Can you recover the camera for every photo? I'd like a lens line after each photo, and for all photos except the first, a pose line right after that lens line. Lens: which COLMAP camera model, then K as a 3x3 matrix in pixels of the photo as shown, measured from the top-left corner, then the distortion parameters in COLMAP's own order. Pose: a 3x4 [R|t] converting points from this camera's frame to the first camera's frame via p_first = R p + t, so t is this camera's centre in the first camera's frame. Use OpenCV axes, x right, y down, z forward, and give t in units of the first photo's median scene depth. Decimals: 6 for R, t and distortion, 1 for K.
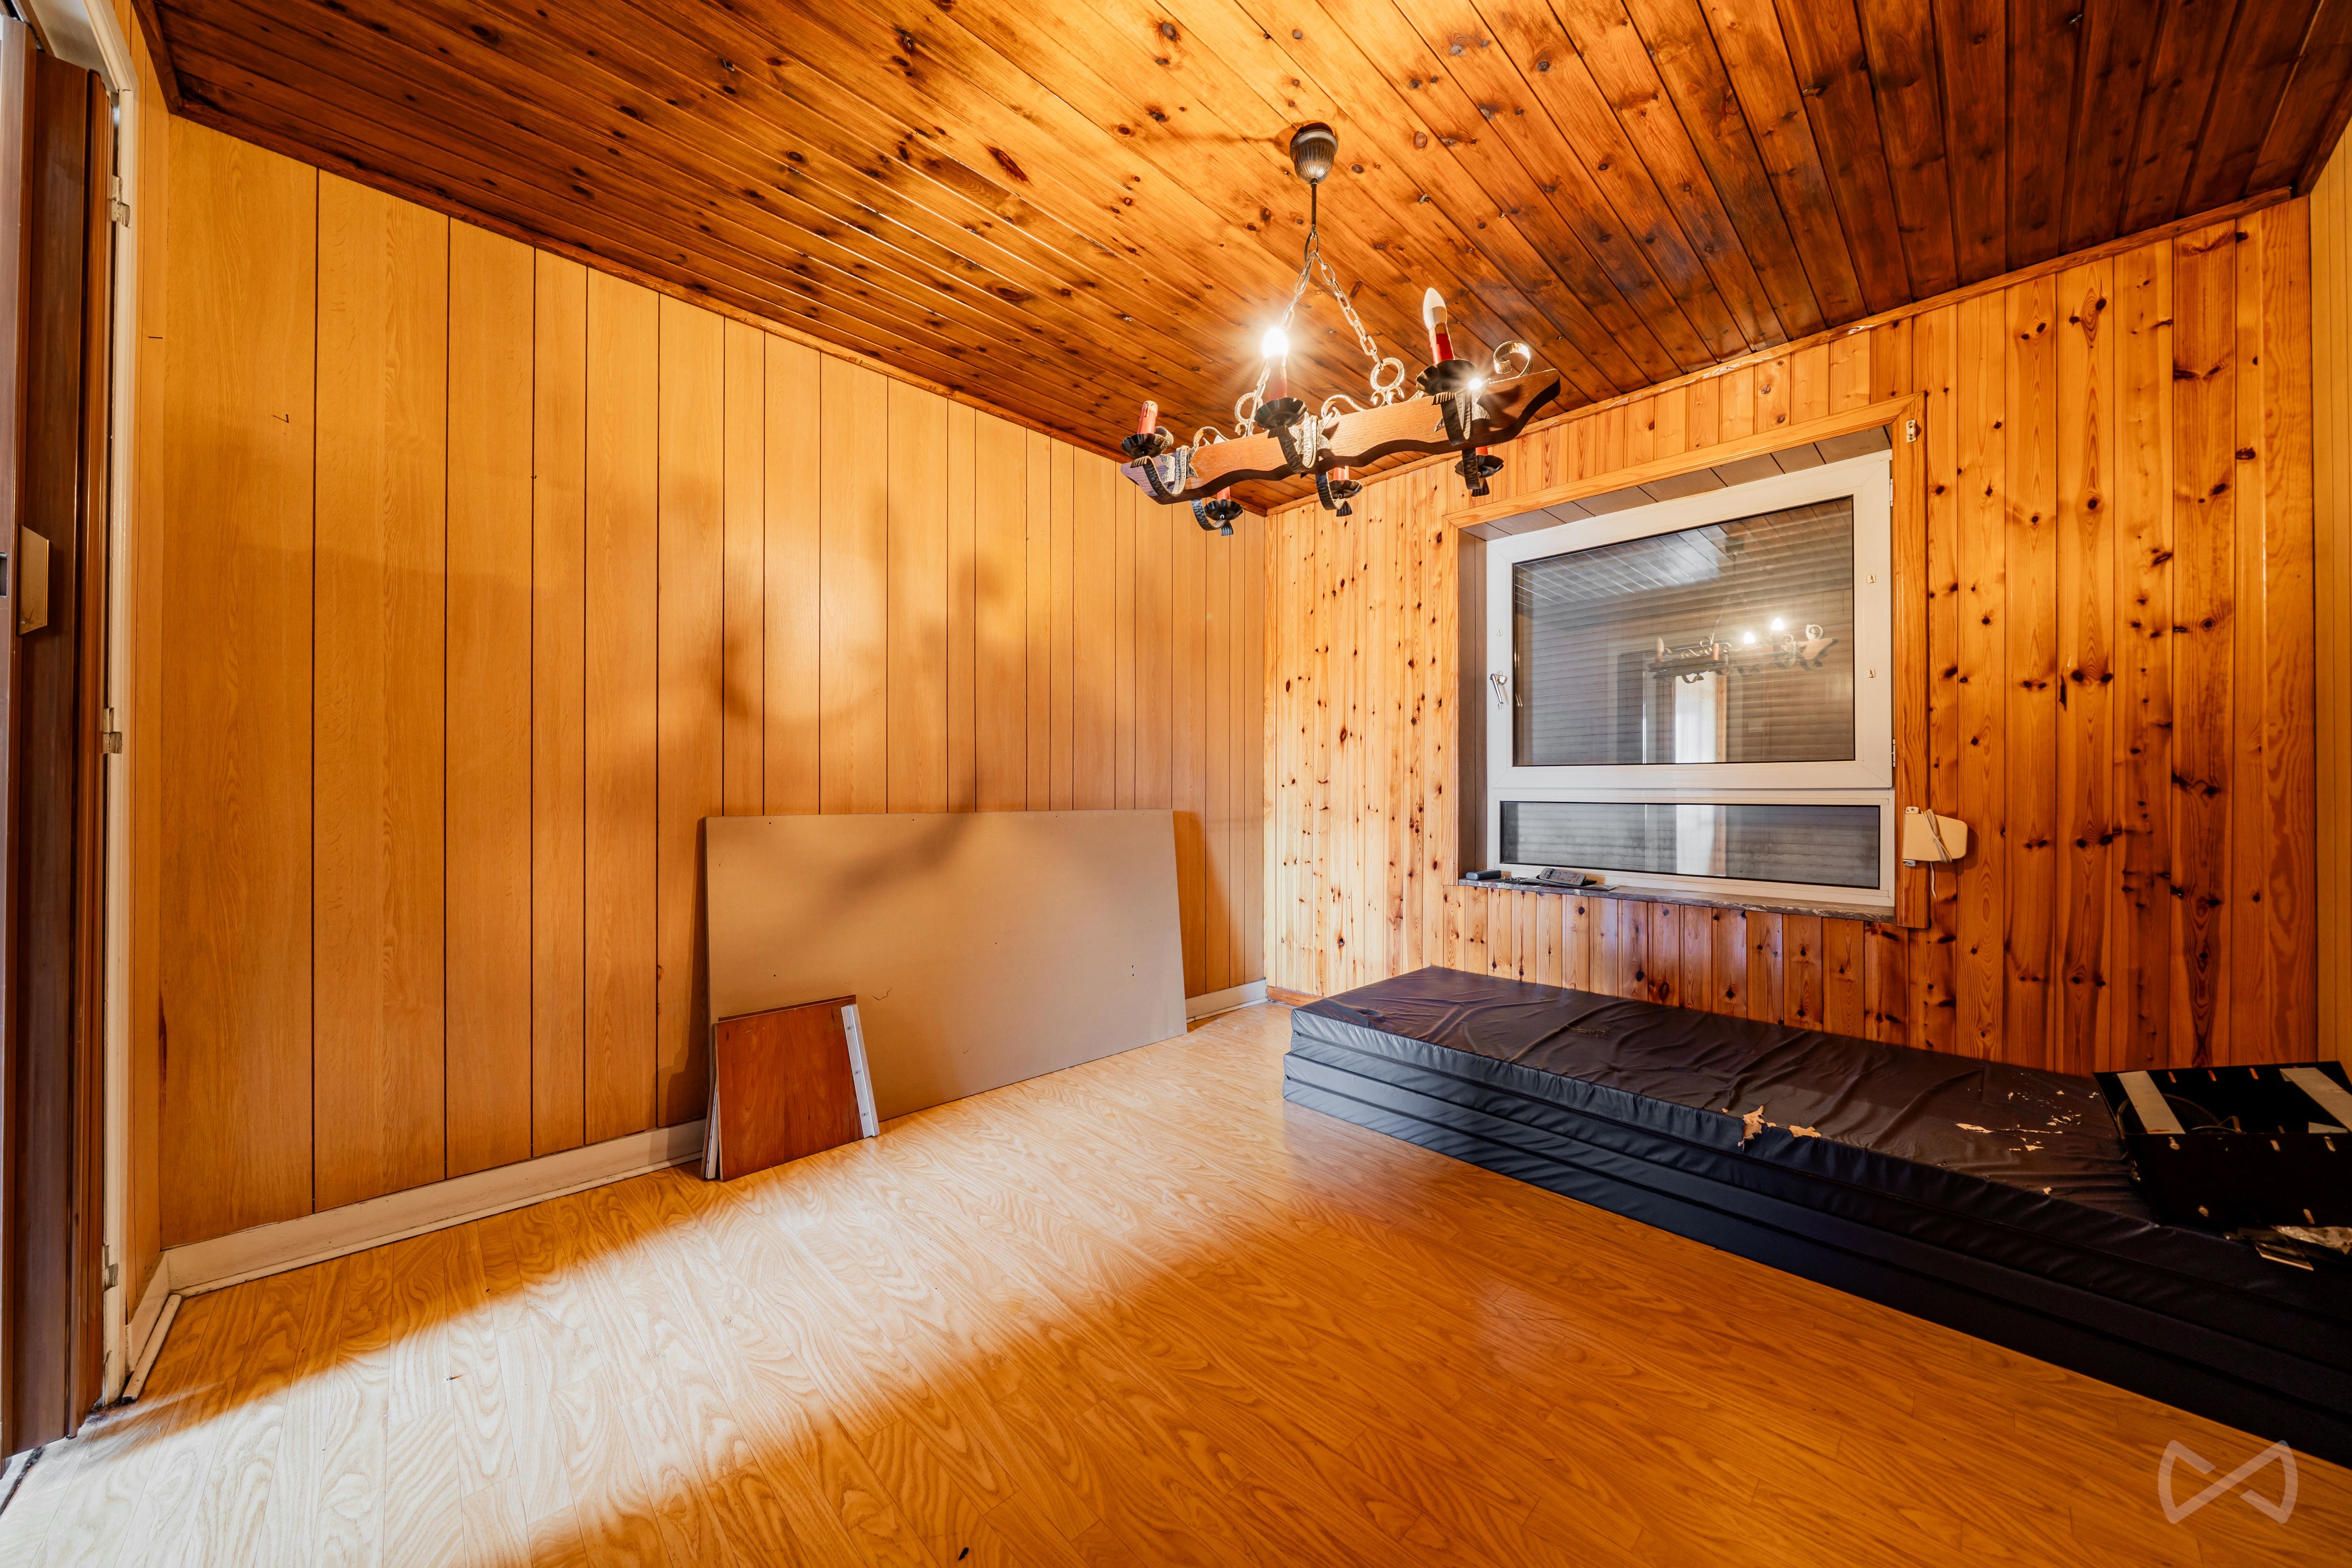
lens RADIAL K [[794.8, 0, 1167.7], [0, 794.8, 790.0], [0, 0, 1]] dist [-0.007295, 0.000089]
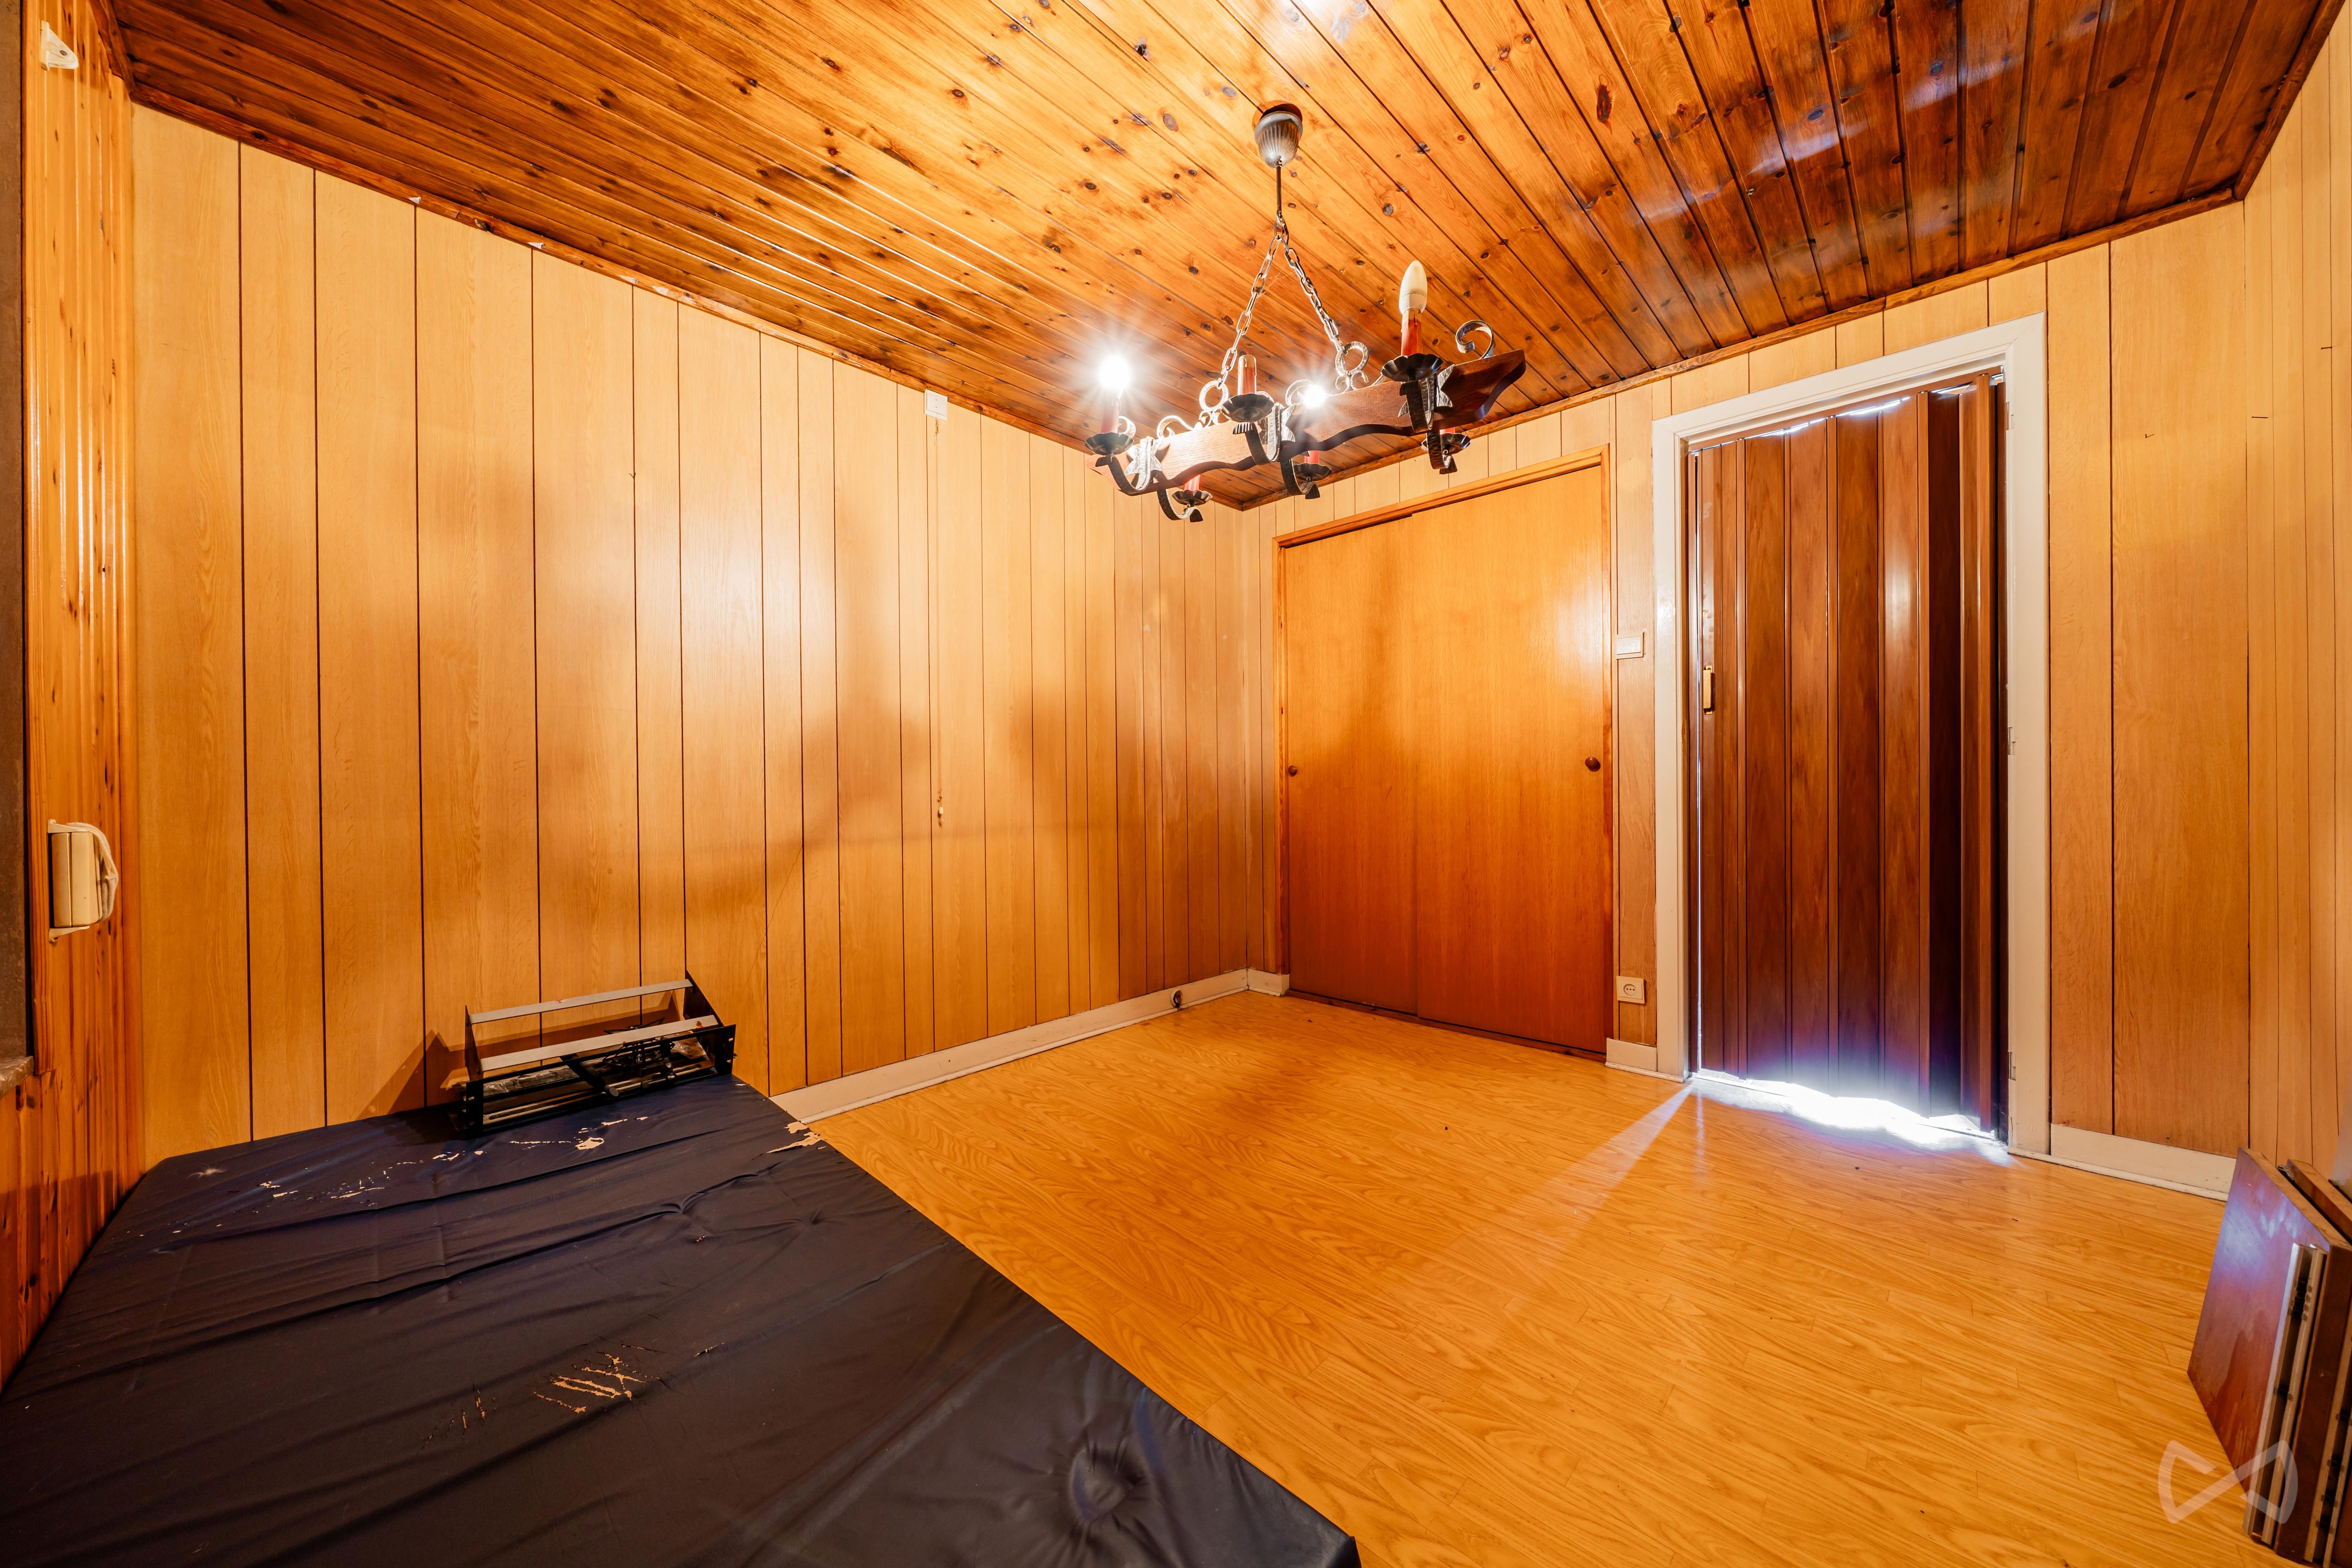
lens RADIAL K [[794.8, 0, 1167.7], [0, 794.8, 790.0], [0, 0, 1]] dist [-0.007295, 0.000089]
pose [[-0.999706, 0.007271, -0.023140, 0.307864], [0.007315, 0.999972, -0.001805, 0.010540], [0.023127, -0.001973, -0.999731, 1.732575]]
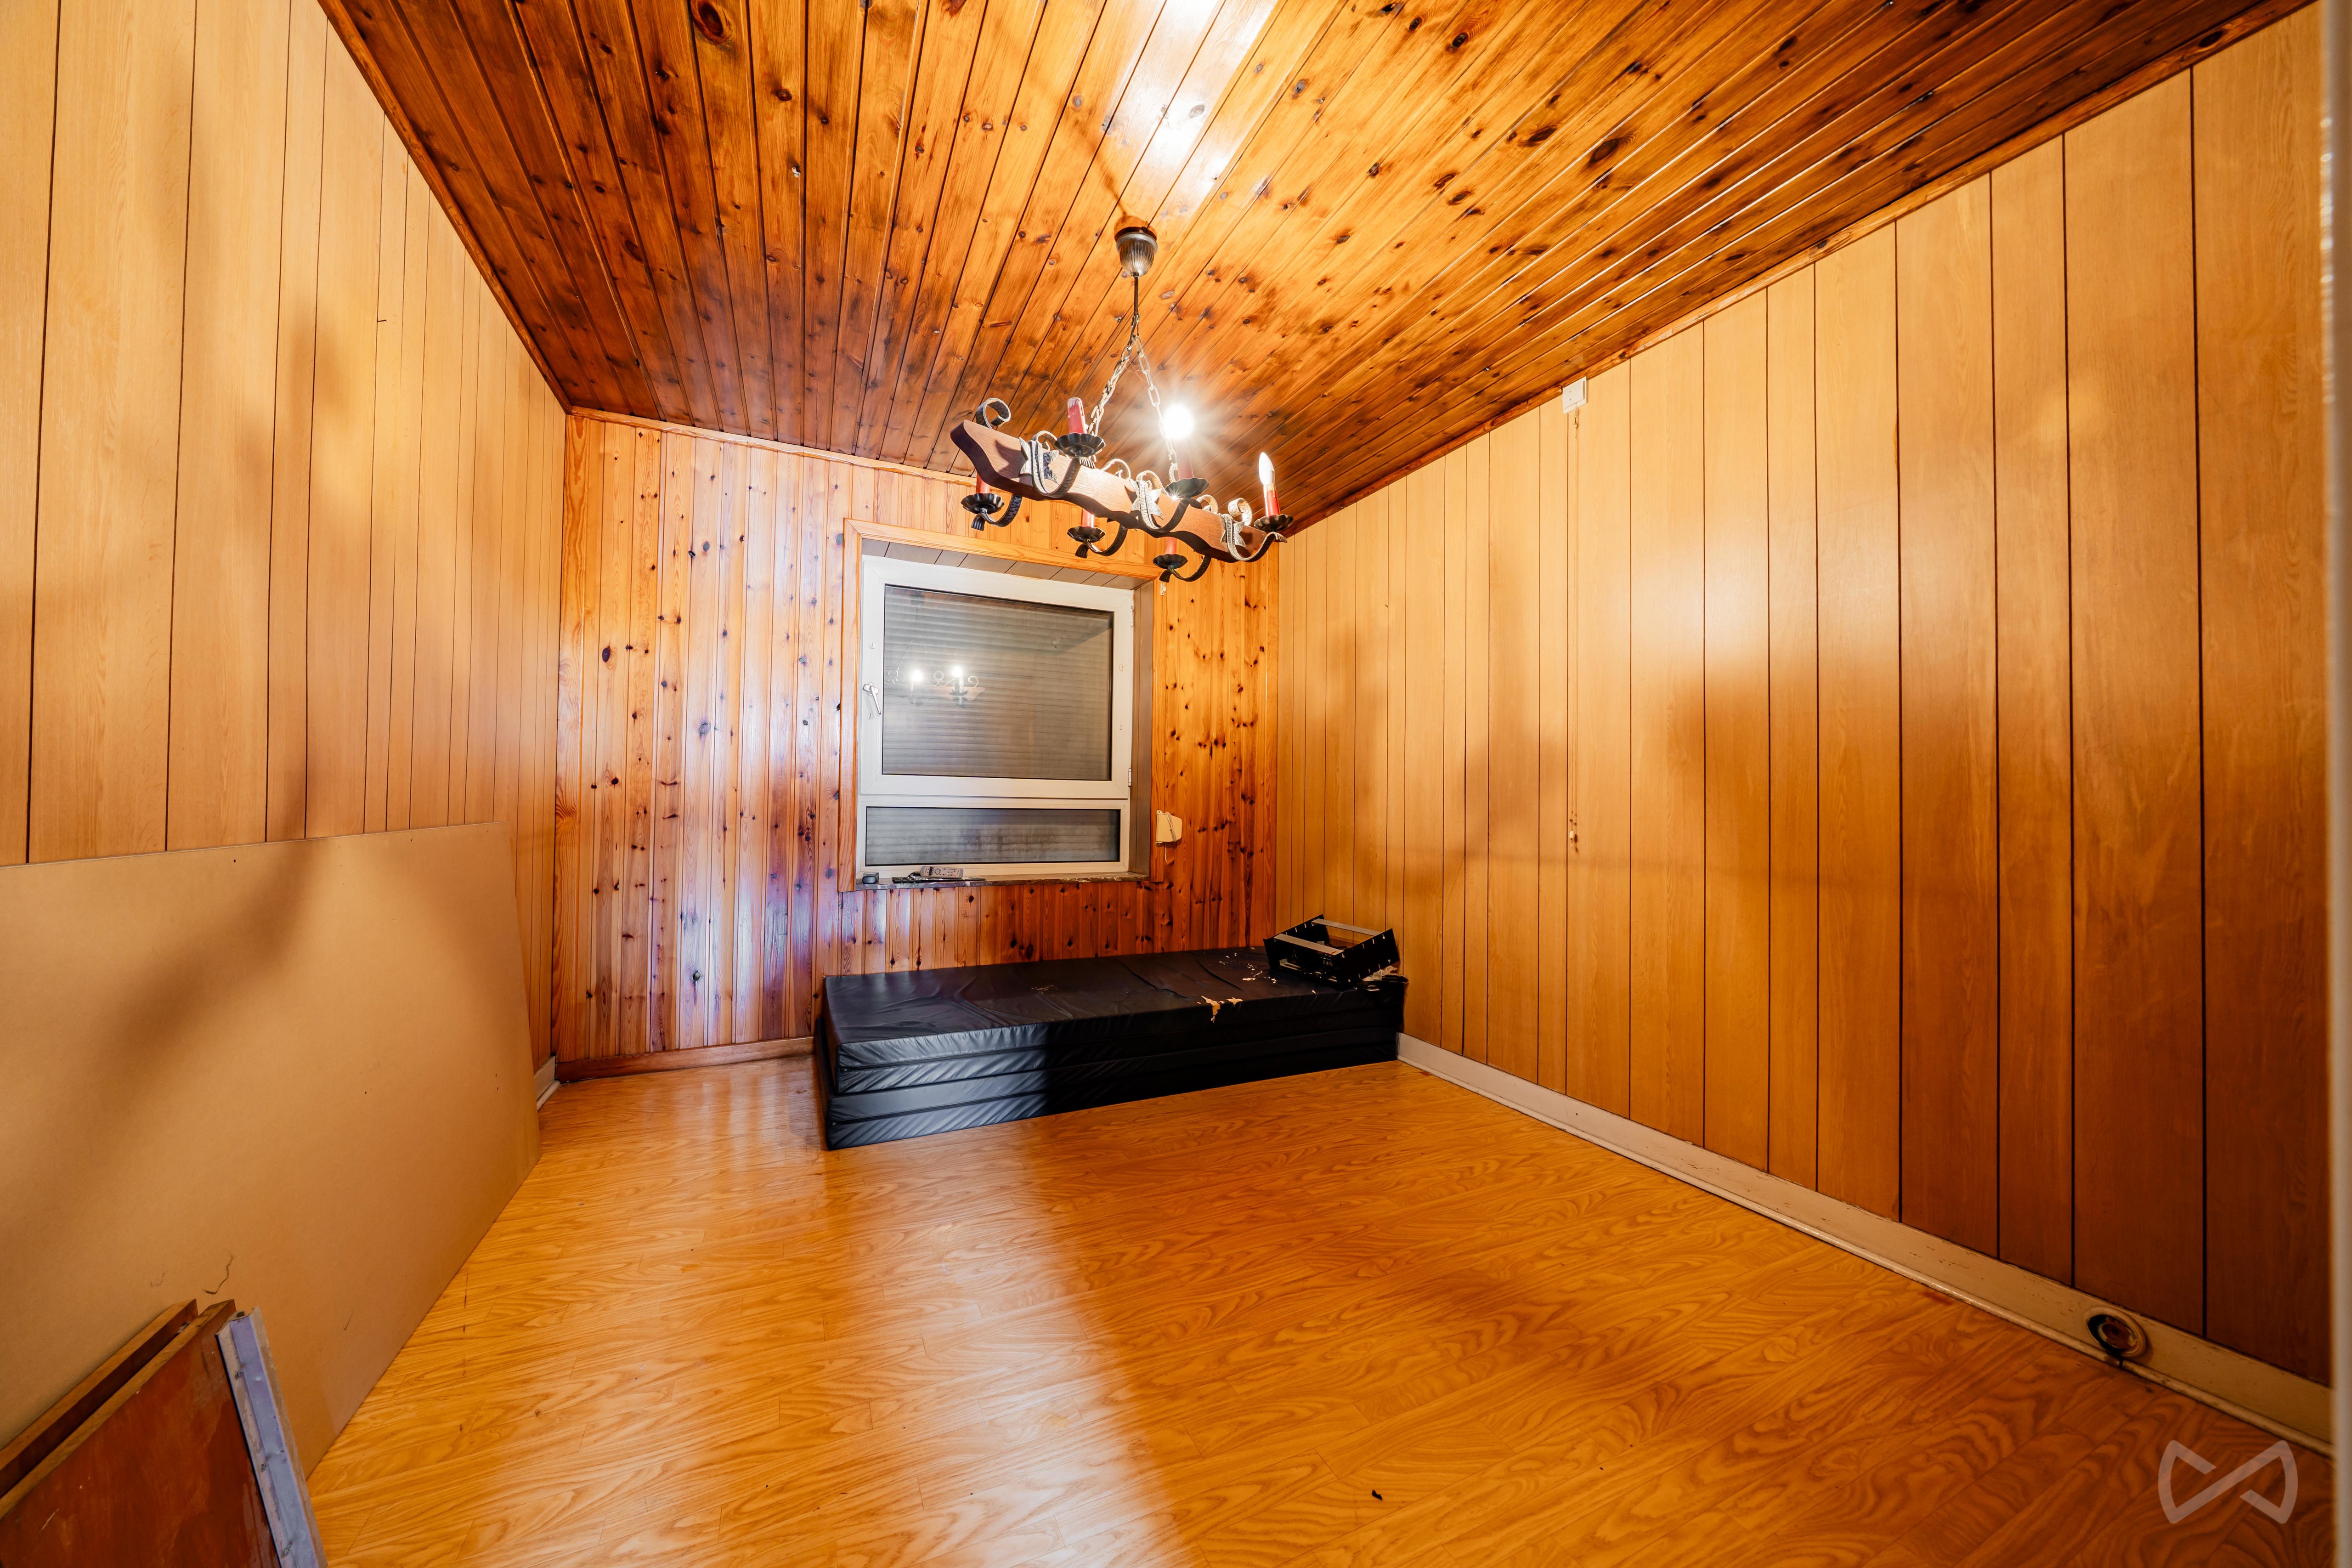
lens RADIAL K [[794.8, 0, 1167.7], [0, 794.8, 790.0], [0, 0, 1]] dist [-0.007295, 0.000089]
pose [[0.320904, 0.013140, 0.947020, -0.770816], [-0.016464, 0.999830, -0.008293, -0.009603], [-0.946968, -0.012931, 0.321066, 0.504334]]
